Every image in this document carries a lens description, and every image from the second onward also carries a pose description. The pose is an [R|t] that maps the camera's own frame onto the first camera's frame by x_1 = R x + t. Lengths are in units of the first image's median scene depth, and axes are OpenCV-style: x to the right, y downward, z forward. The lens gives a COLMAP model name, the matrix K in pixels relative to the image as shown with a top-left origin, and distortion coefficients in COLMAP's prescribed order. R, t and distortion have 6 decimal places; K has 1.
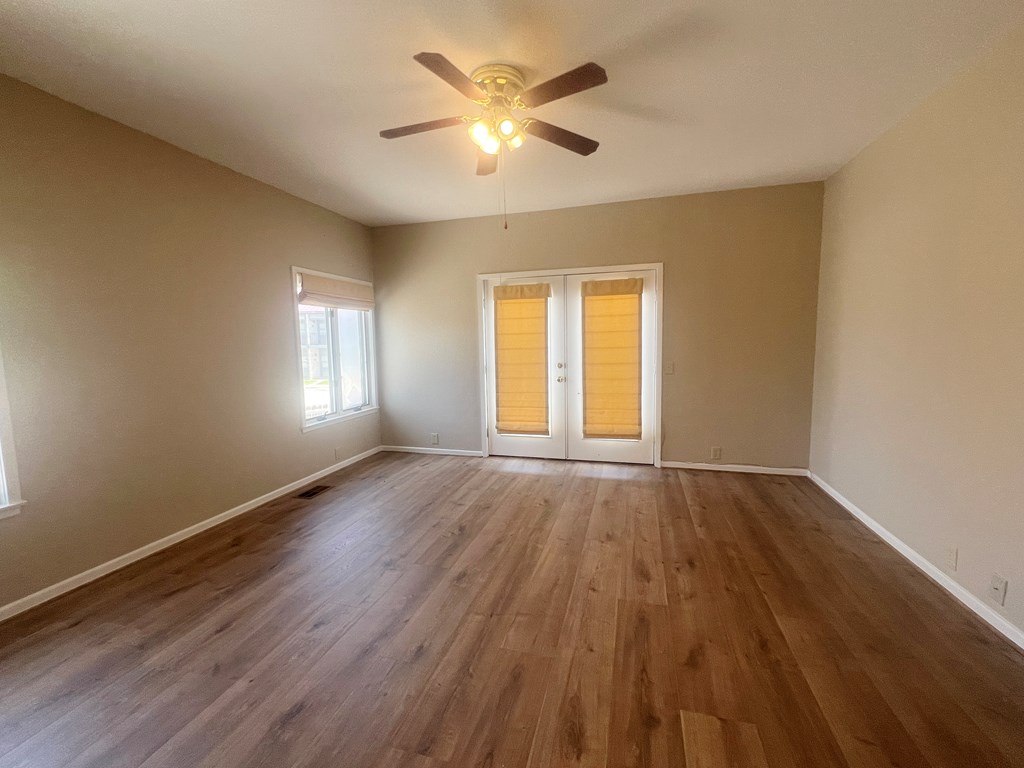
lens RADIAL K [[409.2, 0, 508.8], [0, 409.2, 381.1], [0, 0, 1]] dist [-0.000819, -0.000039]
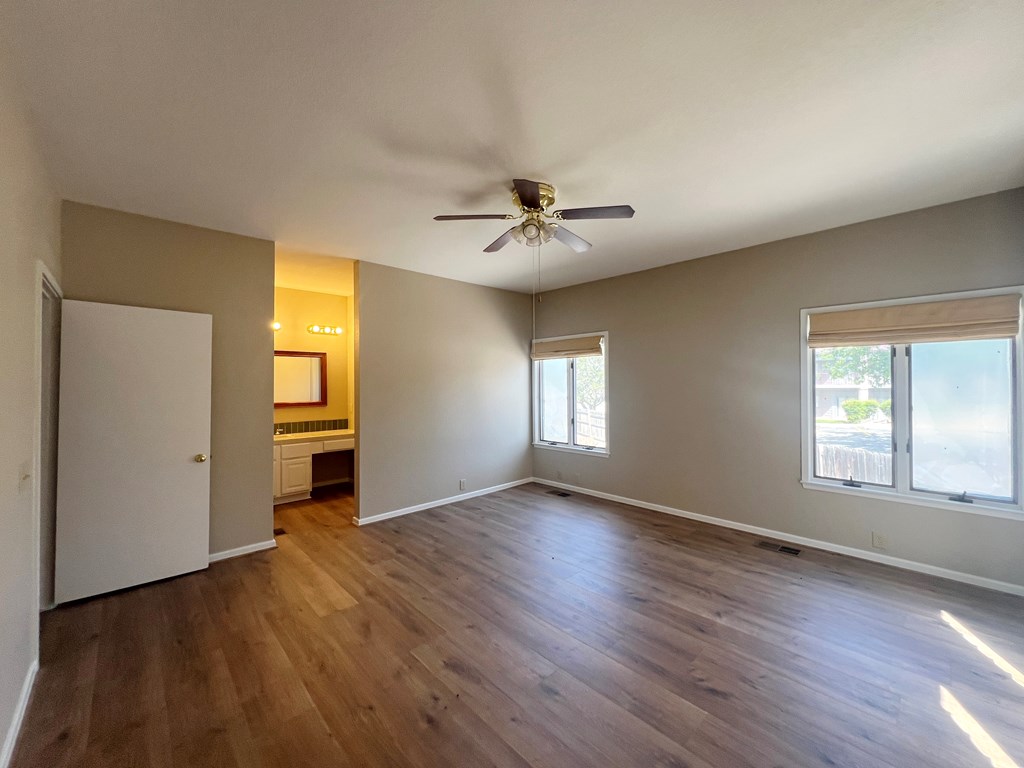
lens RADIAL K [[409.2, 0, 508.8], [0, 409.2, 381.1], [0, 0, 1]] dist [-0.000819, -0.000039]
pose [[-0.489302, 0.016625, -0.871956, 0.940839], [-0.071807, 0.995655, 0.059279, -0.174137], [0.869153, 0.091618, -0.485982, 1.348129]]
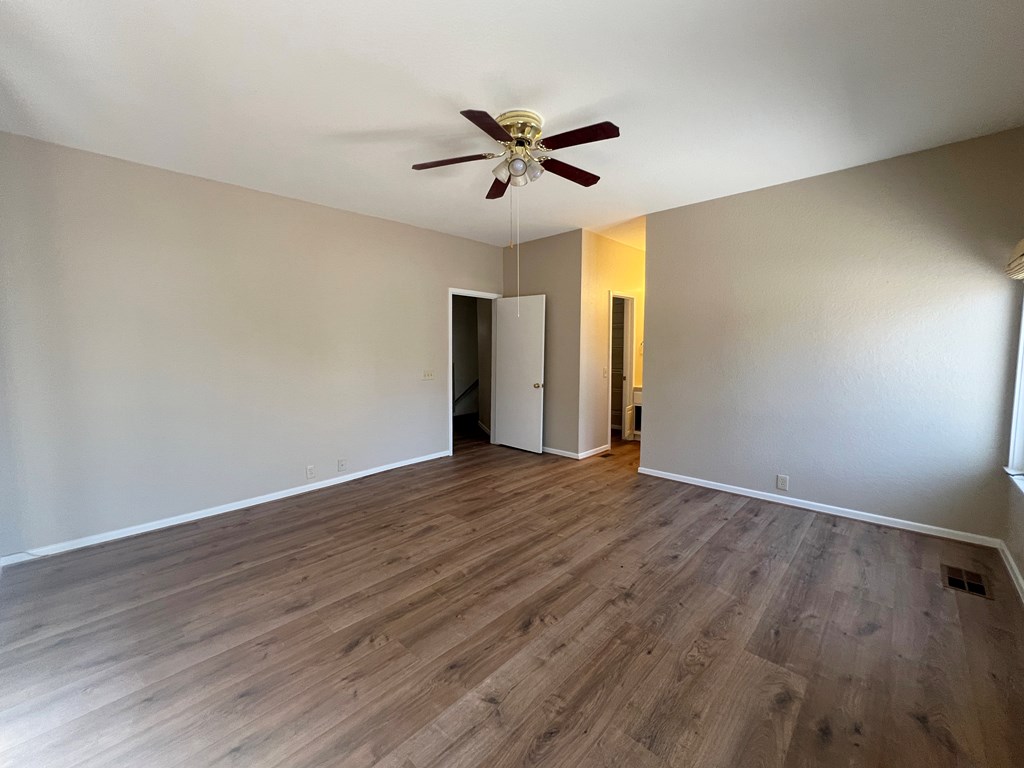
lens RADIAL K [[426.4, 0, 525.2], [0, 426.4, 385.6], [0, 0, 1]] dist [-0.001132, -0.000200]
pose [[-0.901583, -0.018143, 0.432226, -0.485253], [0.065526, 0.981865, 0.177896, -0.181772], [-0.427616, 0.188710, -0.884044, 1.828477]]
